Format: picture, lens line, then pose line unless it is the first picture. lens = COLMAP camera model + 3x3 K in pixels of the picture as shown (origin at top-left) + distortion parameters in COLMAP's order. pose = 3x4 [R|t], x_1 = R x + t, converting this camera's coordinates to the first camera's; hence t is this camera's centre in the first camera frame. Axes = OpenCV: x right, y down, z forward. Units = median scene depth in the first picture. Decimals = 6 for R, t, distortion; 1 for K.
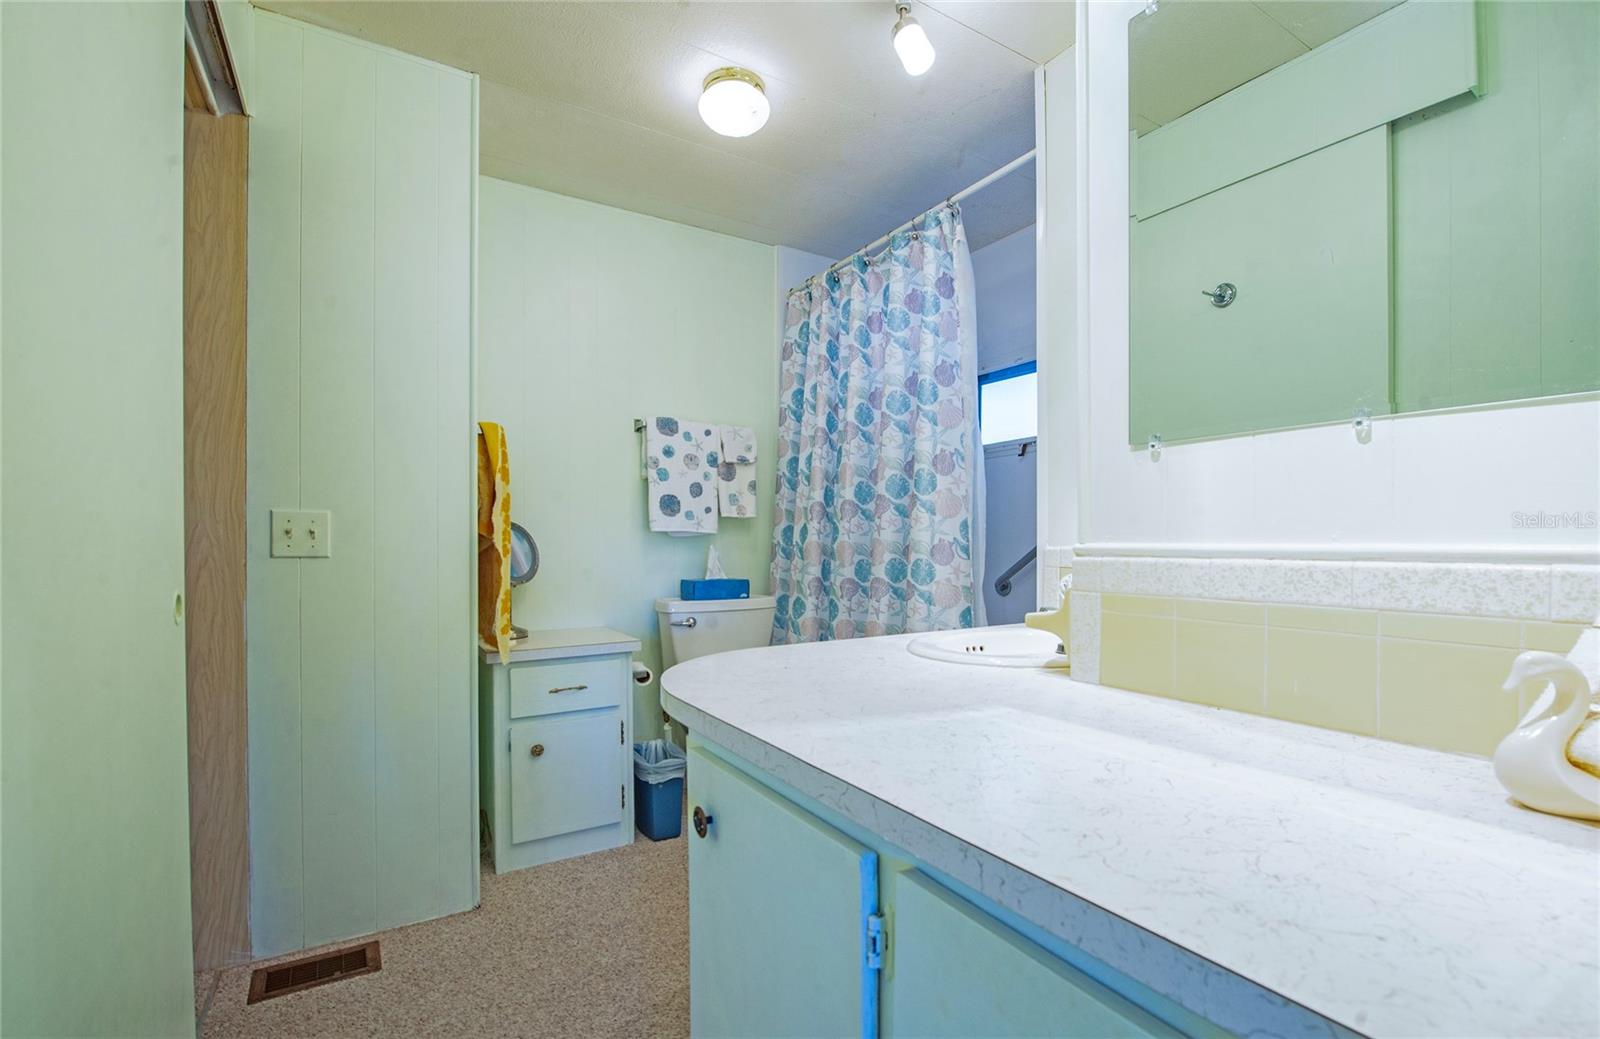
lens RADIAL K [[708.5, 0, 794.6], [0, 708.5, 532.9], [0, 0, 1]] dist [-0.017211, -0.001038]
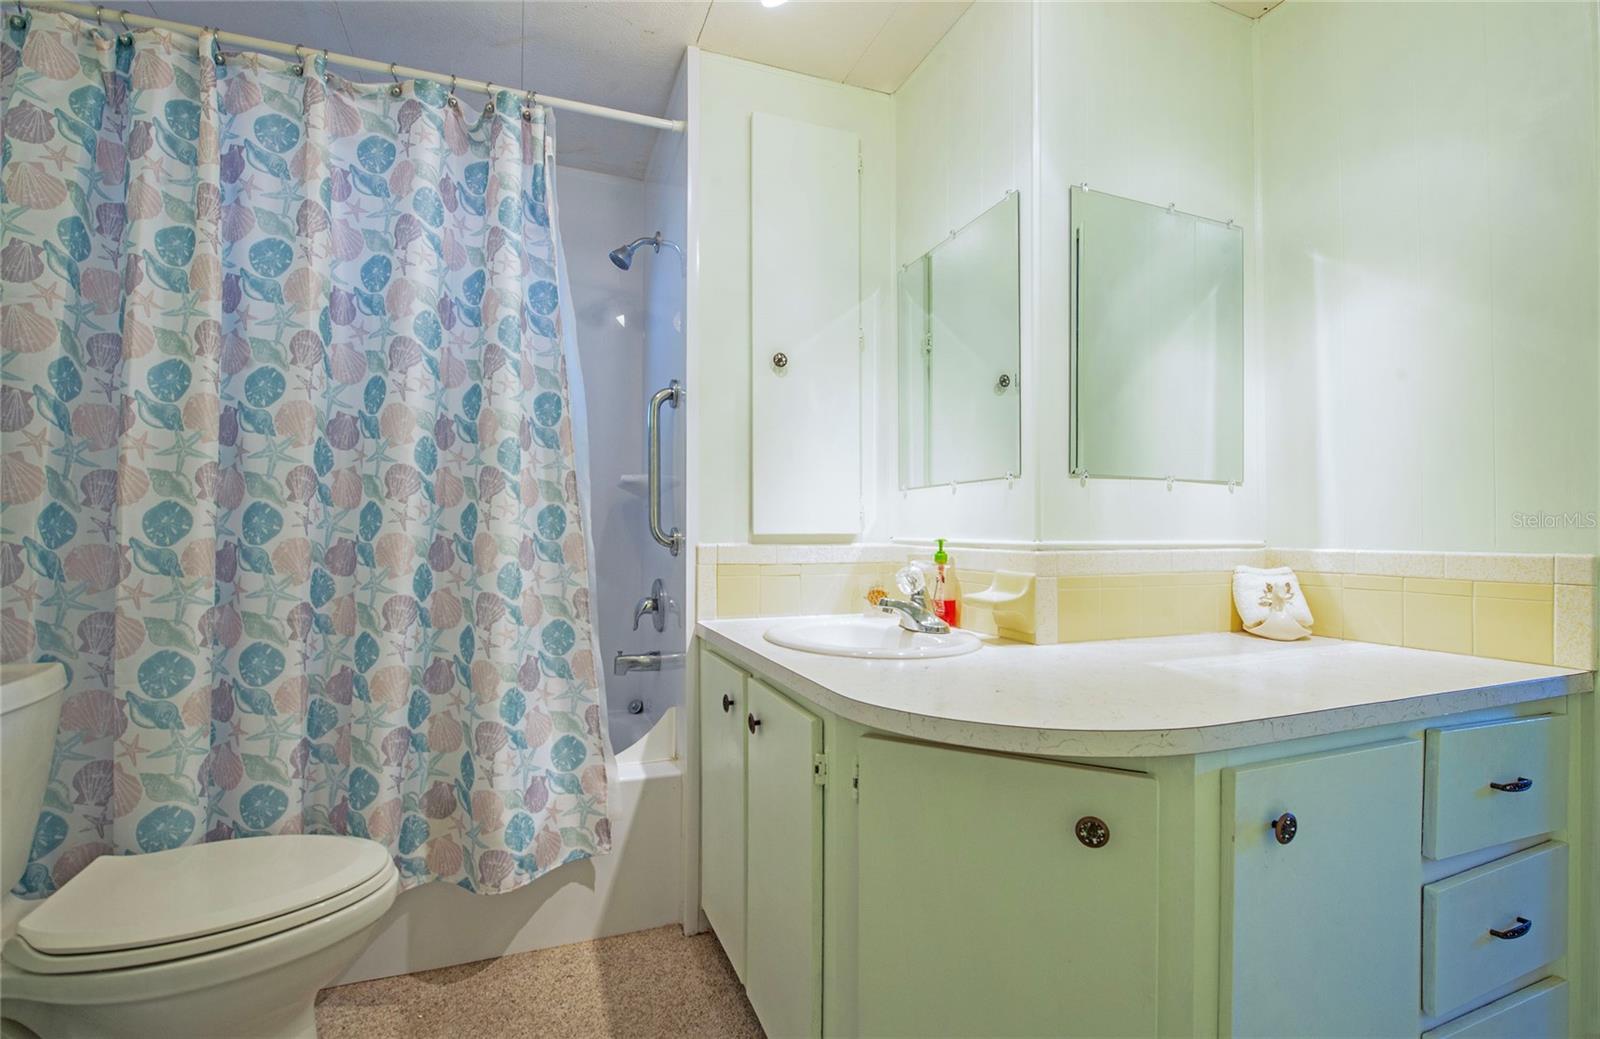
lens RADIAL K [[708.5, 0, 794.6], [0, 708.5, 532.9], [0, 0, 1]] dist [-0.017211, -0.001038]
pose [[0.184764, 0.002464, 0.982780, -0.410602], [-0.012009, 0.999928, -0.000250, 0.002098], [-0.982710, -0.011756, 0.184780, 0.500087]]
